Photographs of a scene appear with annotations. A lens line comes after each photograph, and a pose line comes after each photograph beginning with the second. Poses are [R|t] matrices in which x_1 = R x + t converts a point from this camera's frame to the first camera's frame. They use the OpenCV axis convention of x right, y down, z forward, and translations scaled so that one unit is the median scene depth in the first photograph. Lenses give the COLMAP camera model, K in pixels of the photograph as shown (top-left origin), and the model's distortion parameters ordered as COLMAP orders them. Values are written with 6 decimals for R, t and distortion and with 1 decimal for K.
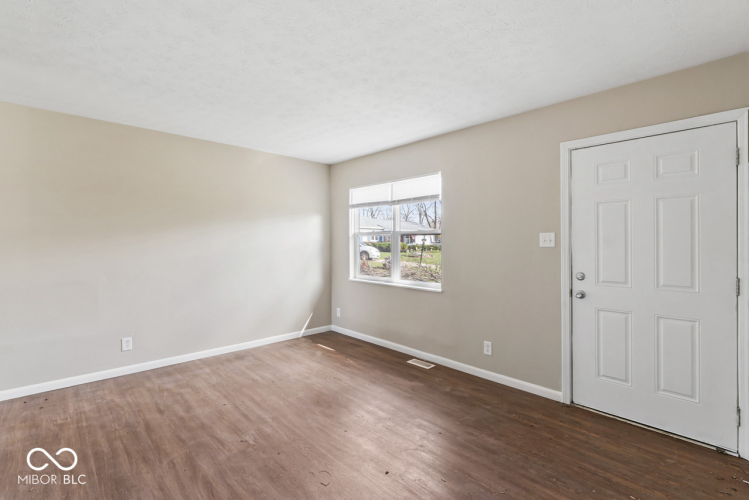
lens RADIAL K [[339.7, 0, 371.7], [0, 339.7, 245.8], [0, 0, 1]] dist [-0.004766, 0.001015]
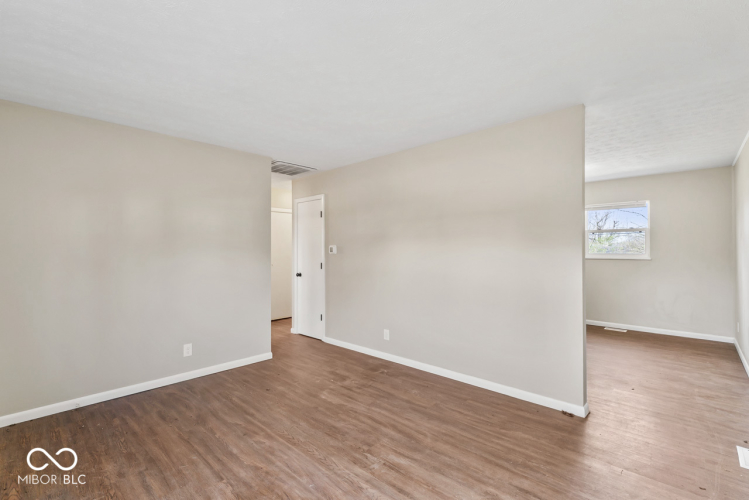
lens RADIAL K [[339.7, 0, 372.8], [0, 339.7, 248.8], [0, 0, 1]] dist [-0.004766, 0.001015]
pose [[-0.998525, 0.004748, -0.054092, -0.272458], [0.004354, 0.999963, 0.007410, -0.020584], [0.054126, 0.007164, -0.998508, 1.697952]]
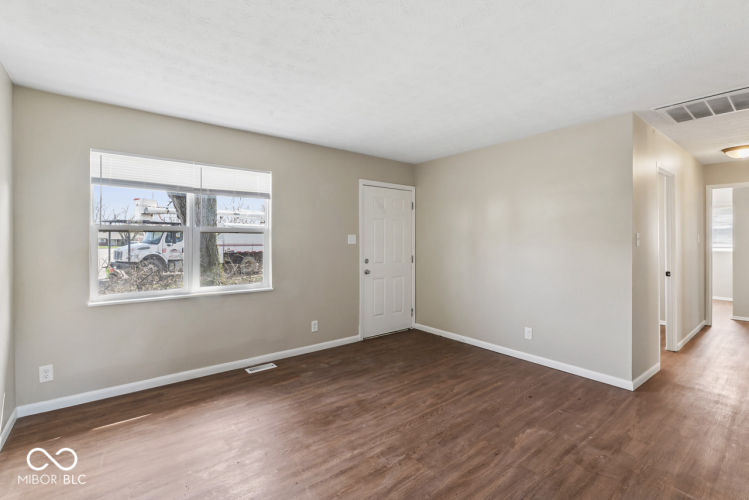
lens RADIAL K [[339.7, 0, 369.9], [0, 339.7, 244.4], [0, 0, 1]] dist [-0.004766, 0.001015]
pose [[0.090928, -0.010788, 0.995799, -1.098898], [0.009541, 0.999905, 0.009961, -0.010921], [-0.995812, 0.008595, 0.091023, 0.857531]]
